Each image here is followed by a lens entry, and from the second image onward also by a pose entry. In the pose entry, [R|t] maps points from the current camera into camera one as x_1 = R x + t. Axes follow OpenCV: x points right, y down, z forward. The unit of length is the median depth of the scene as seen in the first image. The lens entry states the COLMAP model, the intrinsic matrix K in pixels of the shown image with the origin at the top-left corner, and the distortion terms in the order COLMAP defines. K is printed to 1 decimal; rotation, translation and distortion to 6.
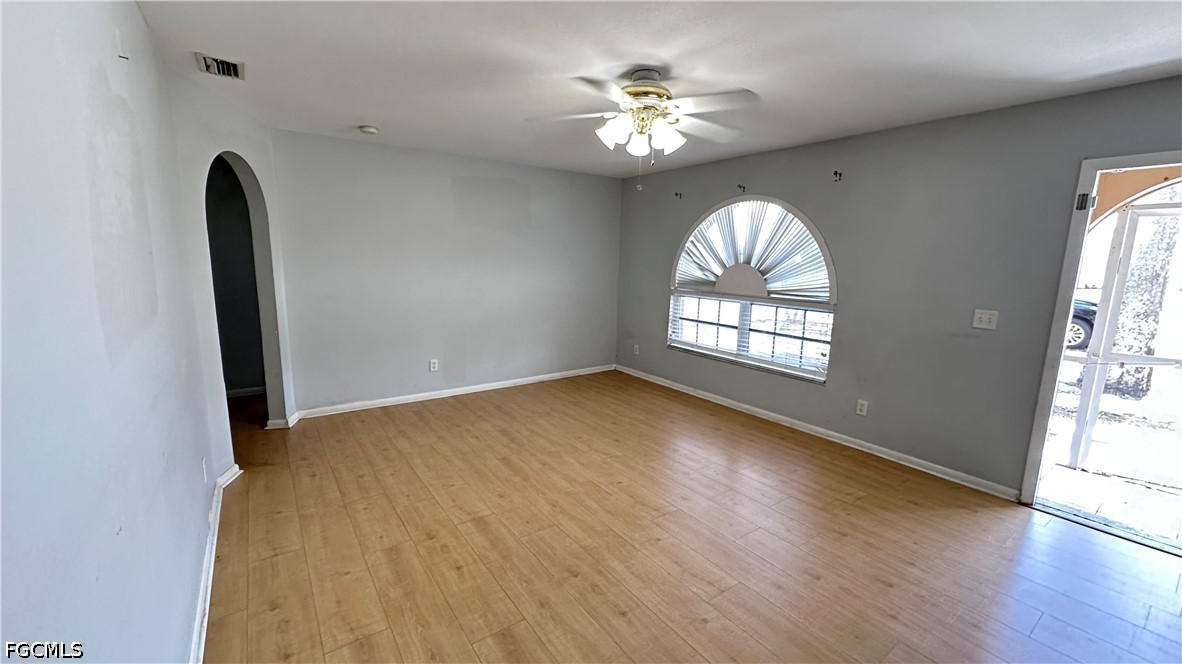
lens RADIAL K [[471.4, 0, 592.5], [0, 471.4, 334.3], [0, 0, 1]] dist [-0.000680, -0.000056]
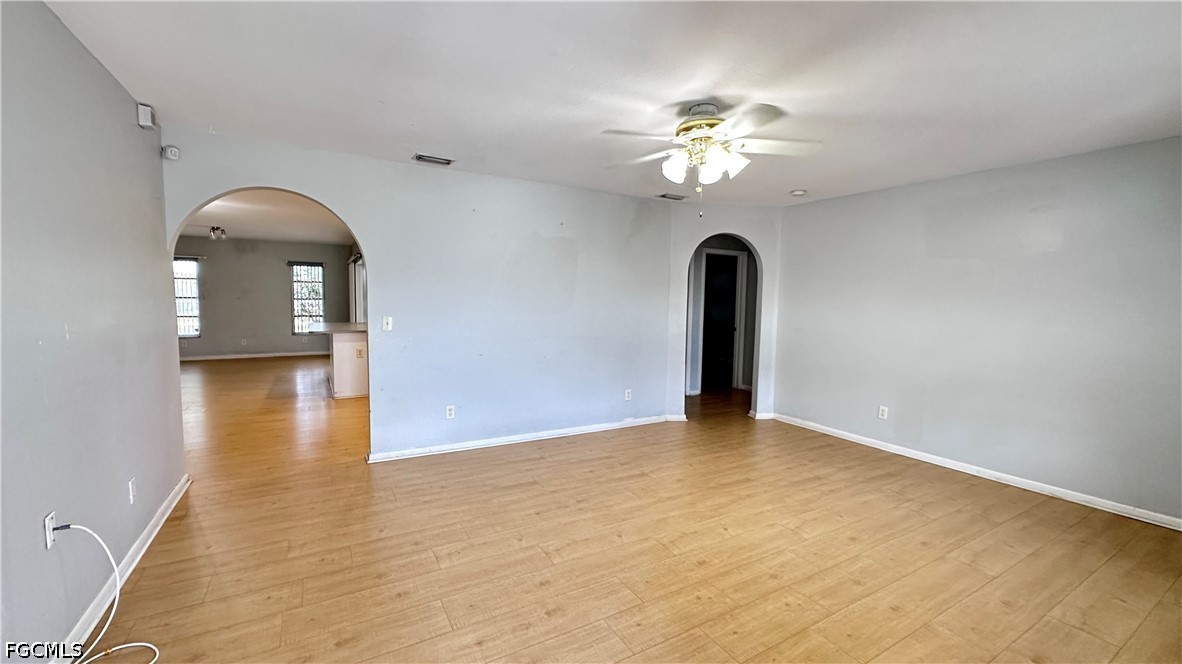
lens RADIAL K [[471.4, 0, 588.1], [0, 471.4, 334.6], [0, 0, 1]] dist [-0.000680, -0.000056]
pose [[-0.098388, 0.058682, -0.993416, 0.757030], [-0.182177, 0.980328, 0.075952, -0.059359], [0.978331, 0.188450, -0.085762, 0.584347]]
